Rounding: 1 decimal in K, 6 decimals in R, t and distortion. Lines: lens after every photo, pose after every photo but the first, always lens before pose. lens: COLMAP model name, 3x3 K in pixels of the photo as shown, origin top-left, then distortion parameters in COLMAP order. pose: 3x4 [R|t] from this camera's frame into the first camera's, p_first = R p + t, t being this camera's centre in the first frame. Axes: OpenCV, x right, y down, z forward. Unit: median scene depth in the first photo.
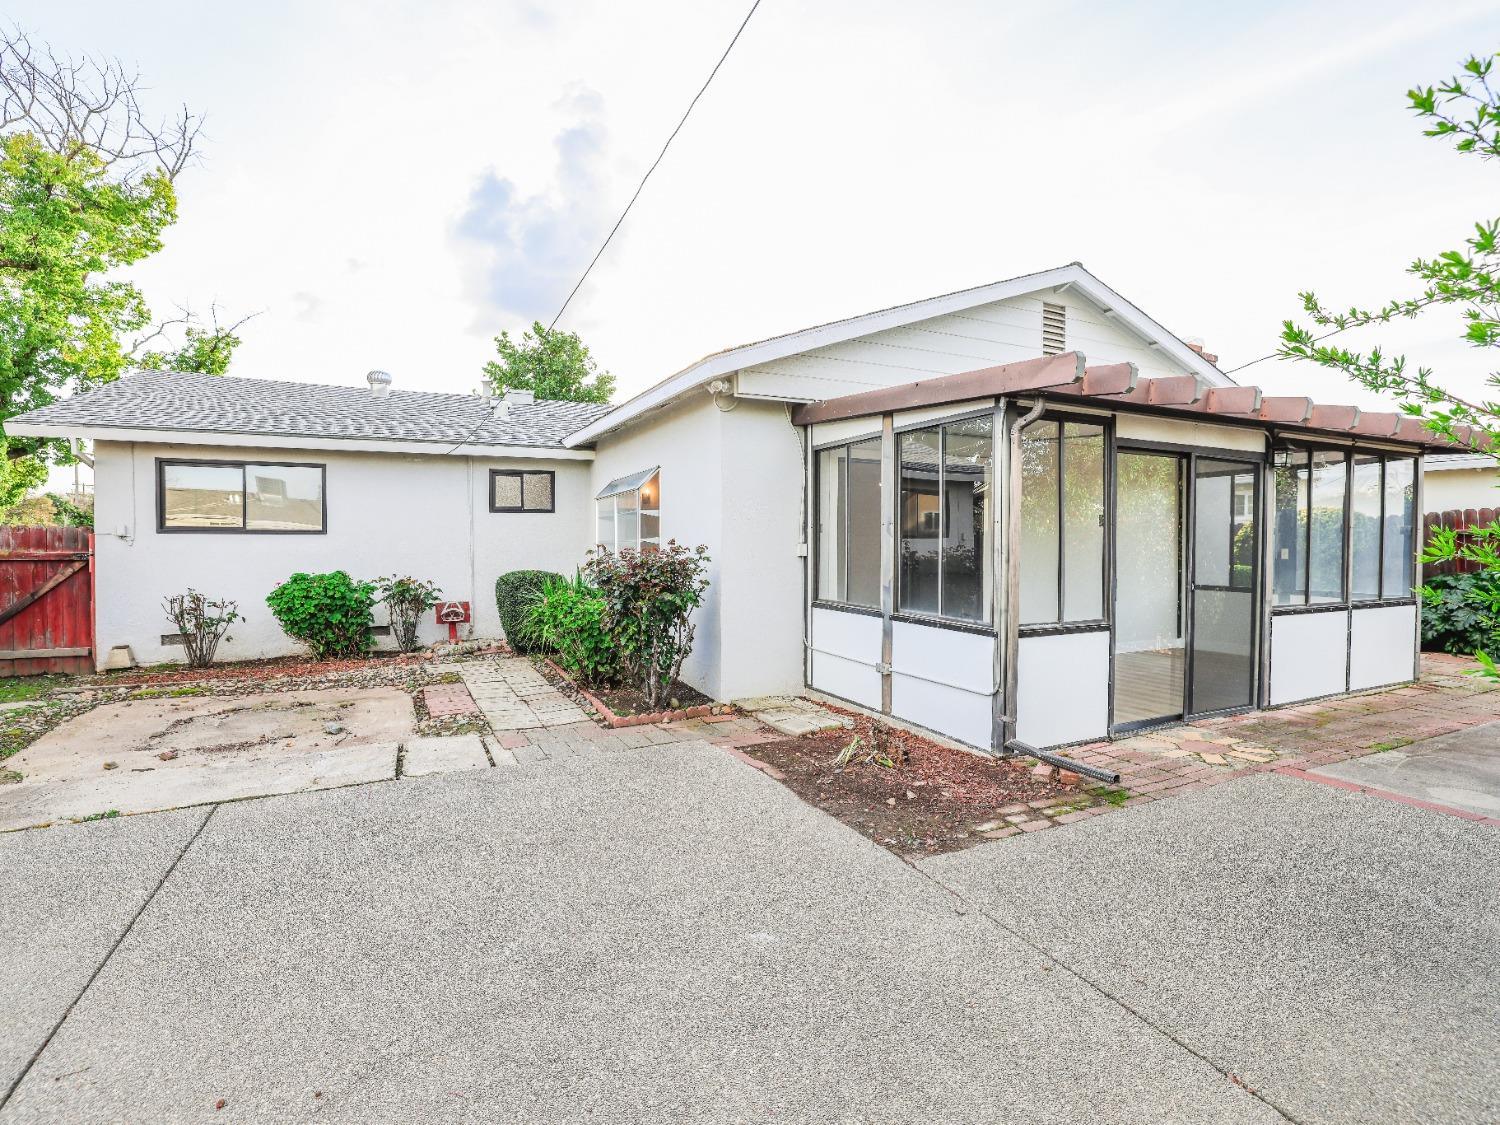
lens RADIAL K [[719.3, 0, 741.9], [0, 719.3, 561.2], [0, 0, 1]] dist [-0.049484, 0.015823]
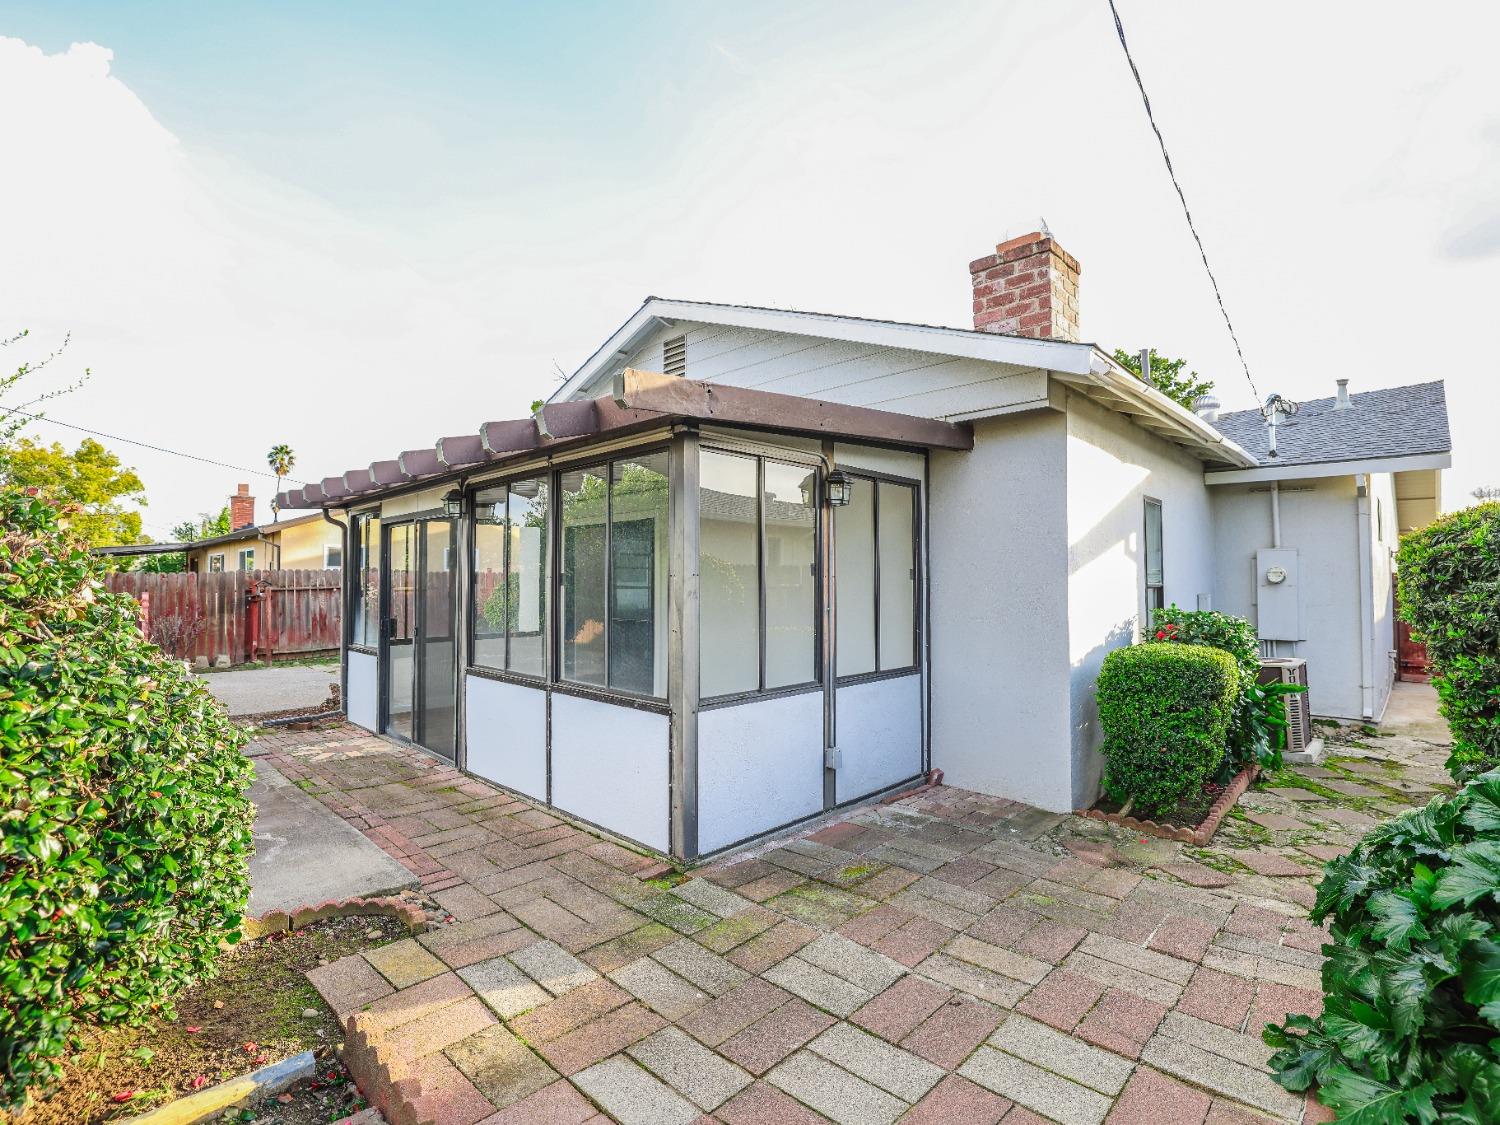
lens RADIAL K [[719.3, 0, 746.0], [0, 719.3, 560.1], [0, 0, 1]] dist [-0.049484, 0.015823]
pose [[0.348180, -0.029834, -0.936953, 1.921408], [-0.020072, 0.999027, -0.039270, -0.048252], [0.937213, 0.032480, 0.347242, 1.091421]]
